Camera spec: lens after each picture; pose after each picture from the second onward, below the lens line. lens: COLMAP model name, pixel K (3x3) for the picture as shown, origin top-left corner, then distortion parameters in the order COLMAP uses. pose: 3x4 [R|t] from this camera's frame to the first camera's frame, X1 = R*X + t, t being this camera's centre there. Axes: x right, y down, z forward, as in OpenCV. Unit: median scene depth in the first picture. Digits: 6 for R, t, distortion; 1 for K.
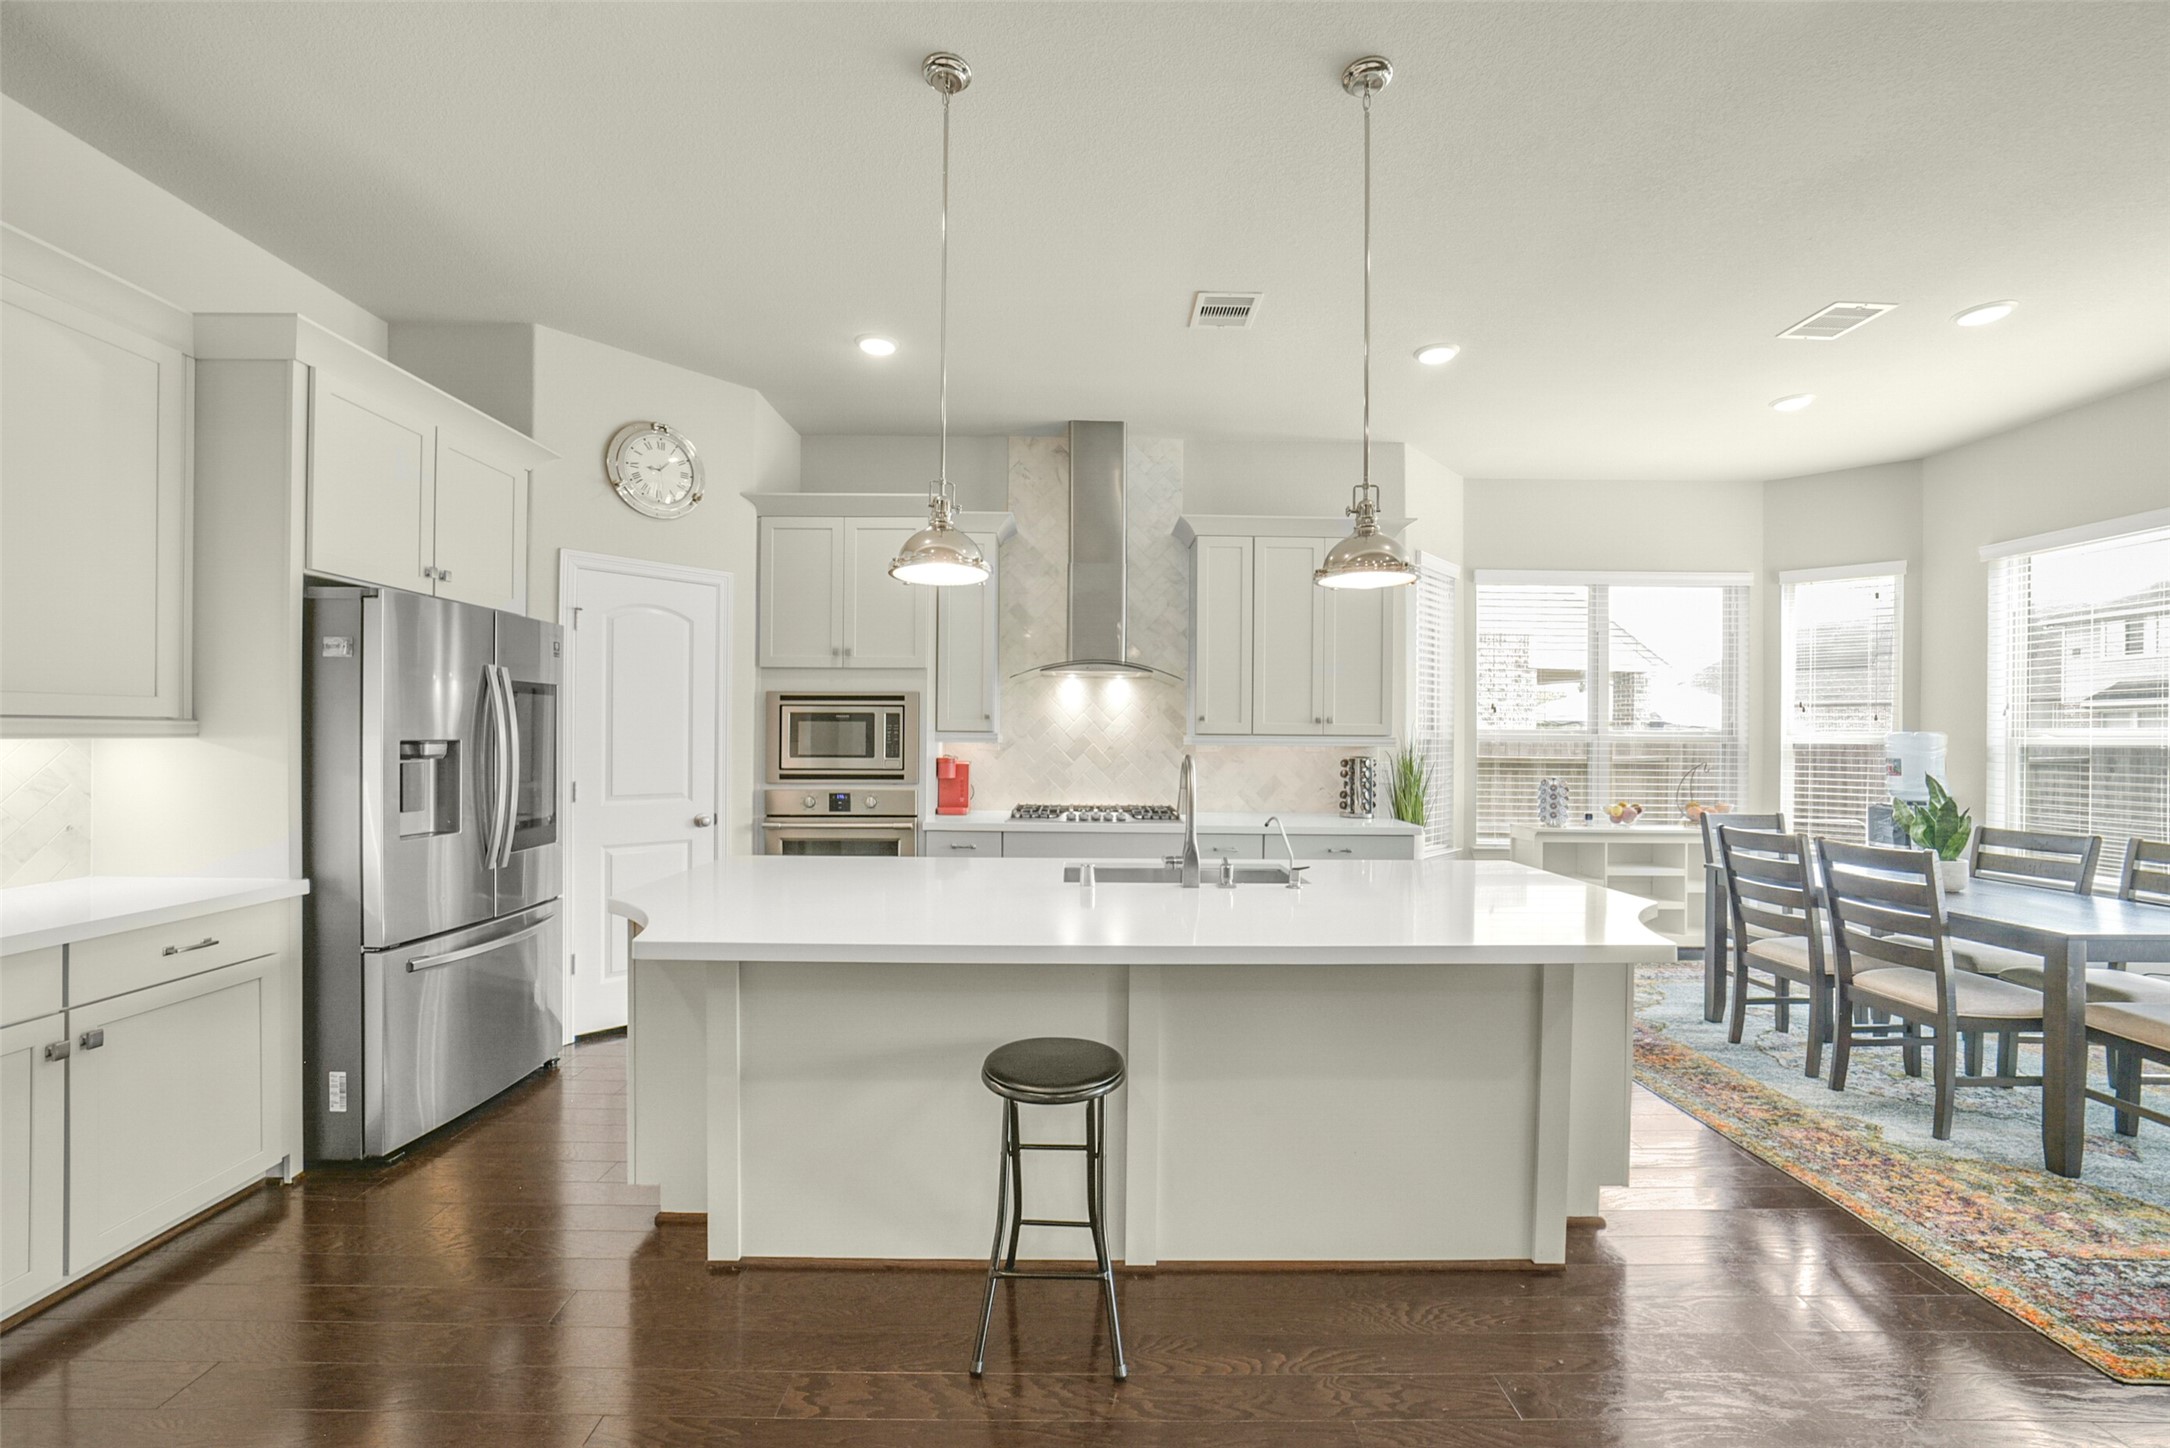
lens RADIAL K [[863.9, 0, 1093.0], [0, 863.9, 731.4], [0, 0, 1]] dist [-0.032126, 0.008263]
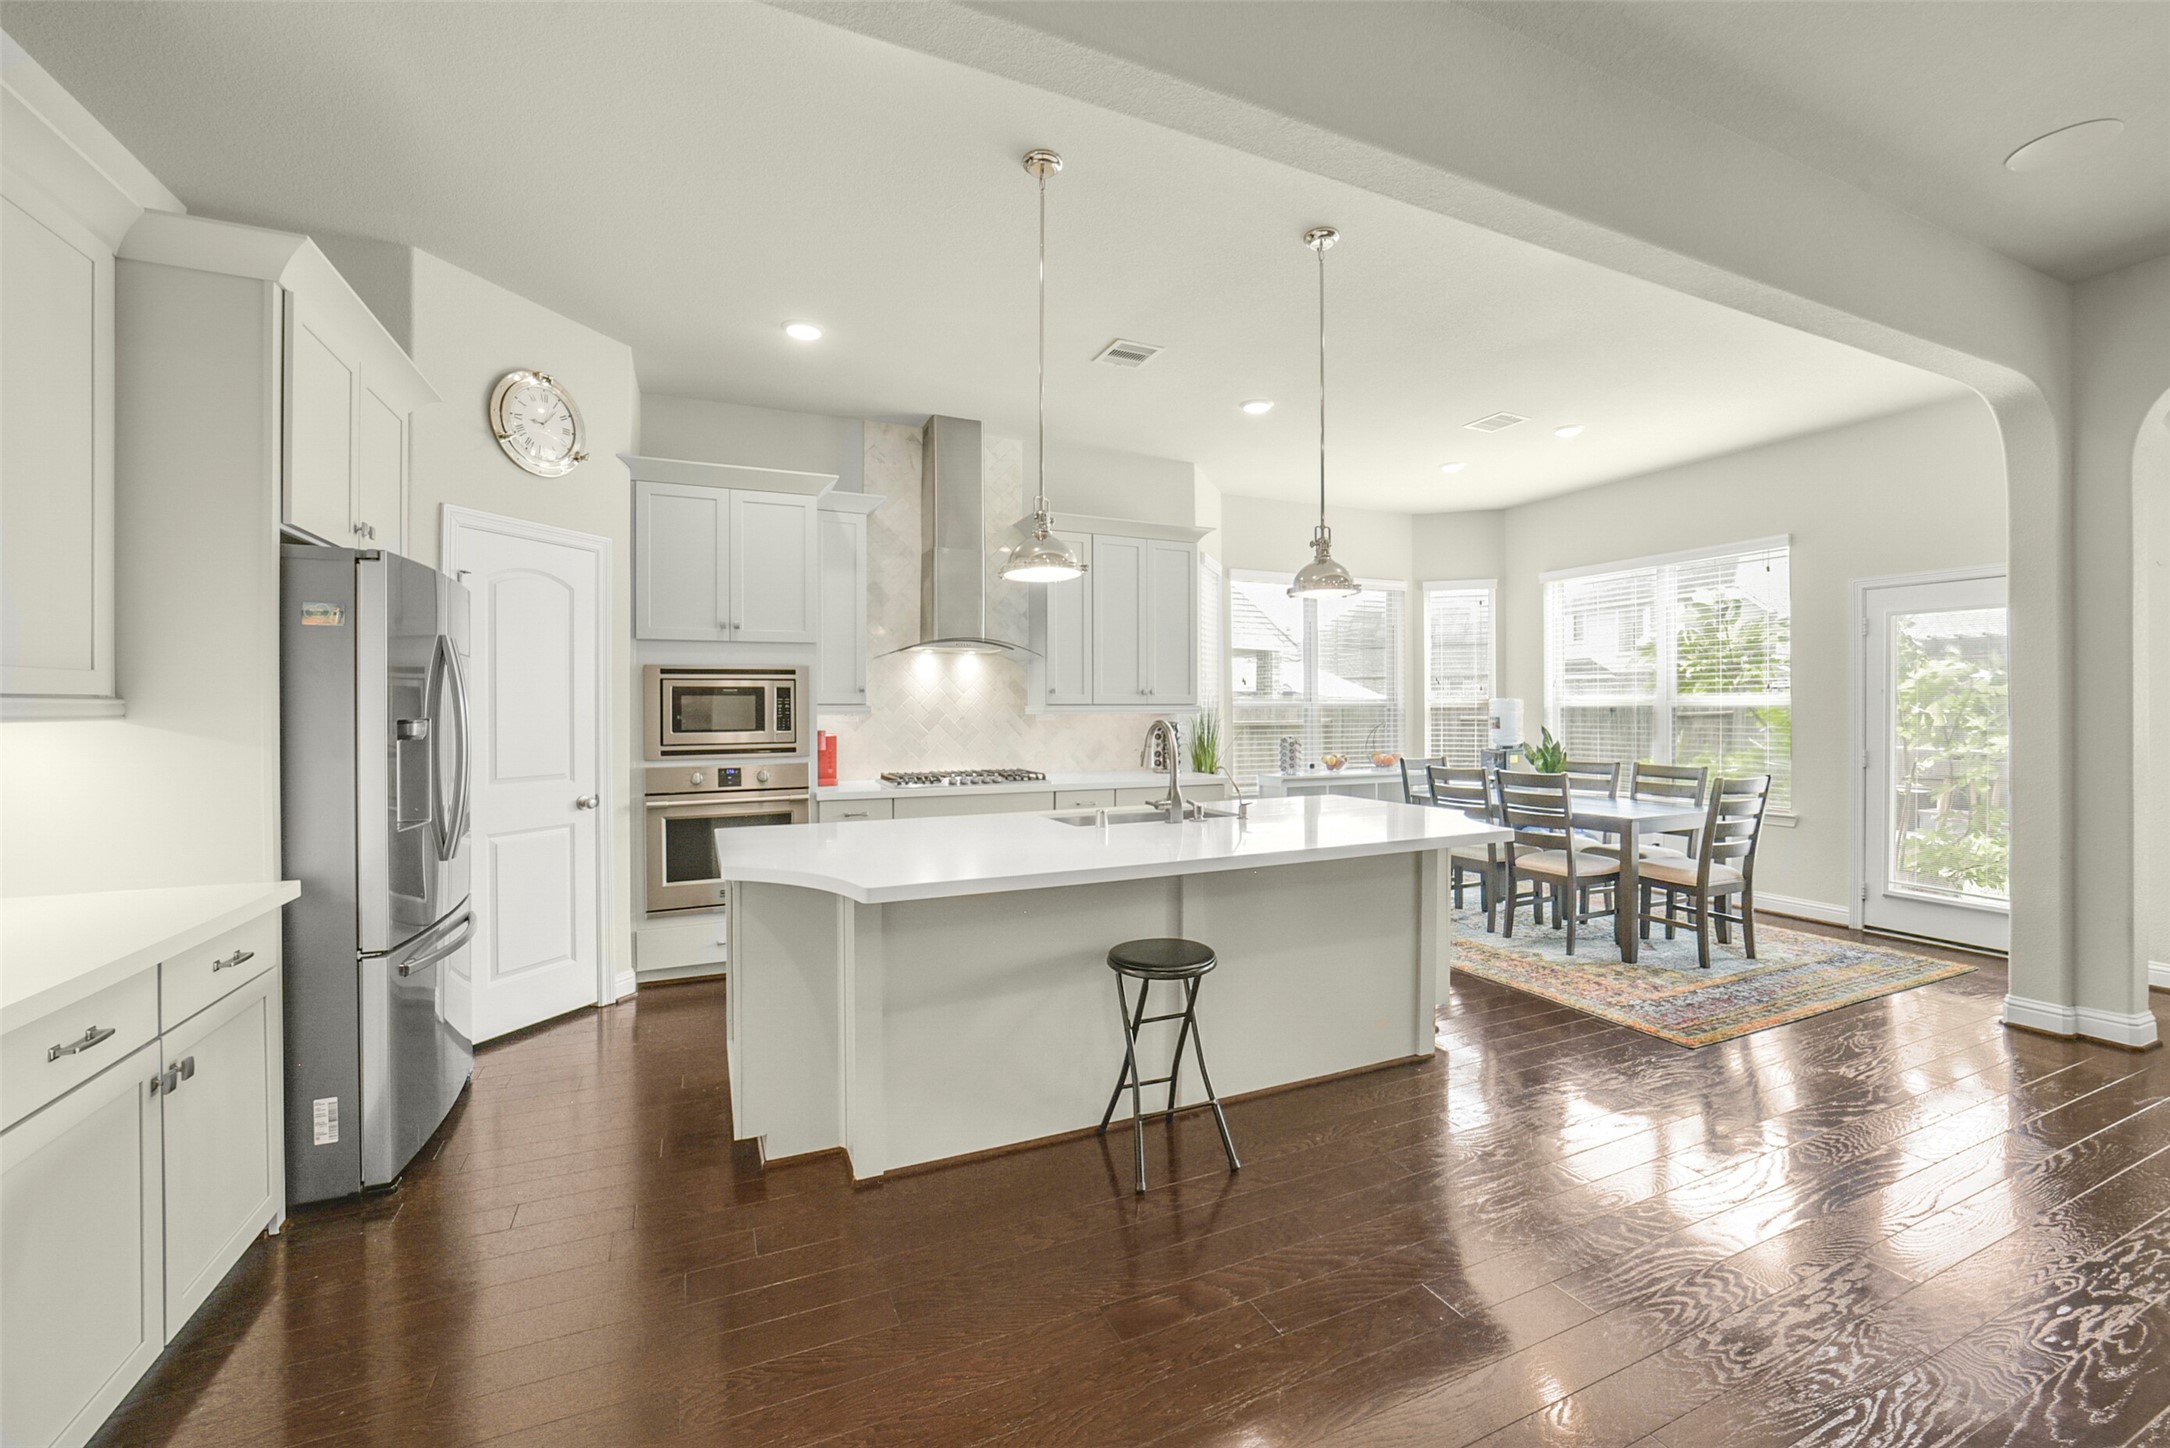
lens RADIAL K [[863.9, 0, 1095.7], [0, 863.9, 706.1], [0, 0, 1]] dist [-0.032126, 0.008263]
pose [[0.914582, -0.010597, 0.404262, -0.309990], [0.008762, 0.999941, 0.006389, -0.001912], [-0.404306, -0.002301, 0.914621, -0.075929]]
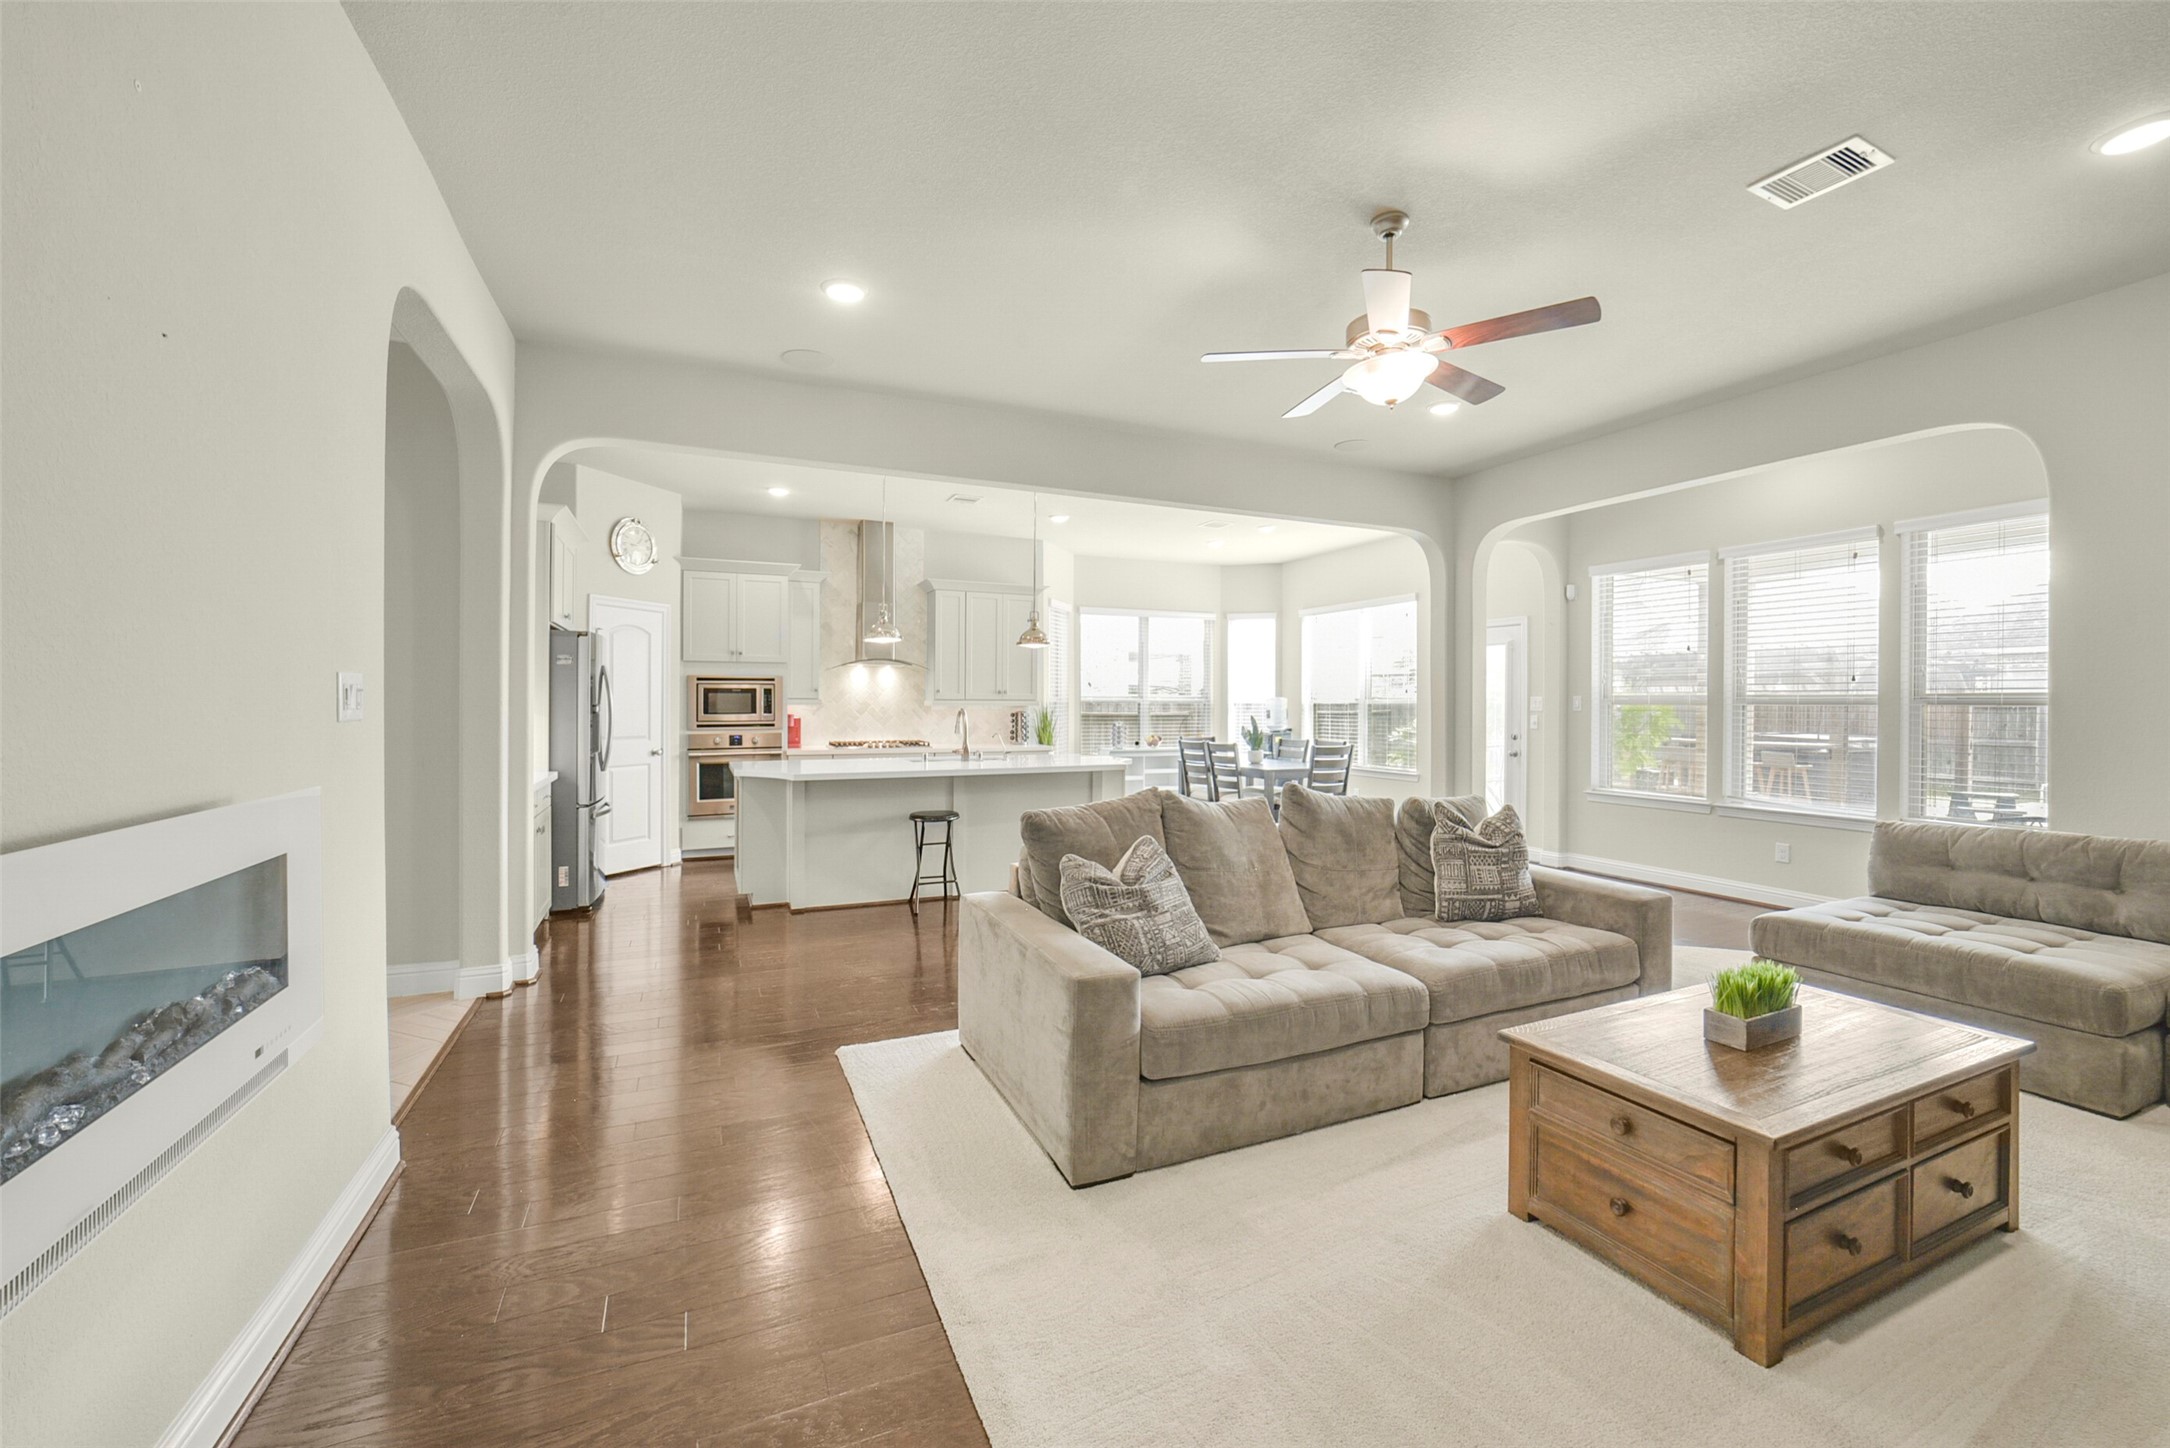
lens RADIAL K [[863.9, 0, 1099.2], [0, 863.9, 706.4], [0, 0, 1]] dist [-0.032126, 0.008263]
pose [[0.912693, -0.006564, 0.408593, -0.335253], [0.001366, 0.999914, 0.013012, -0.006535], [-0.408643, -0.011318, 0.912624, -0.868609]]
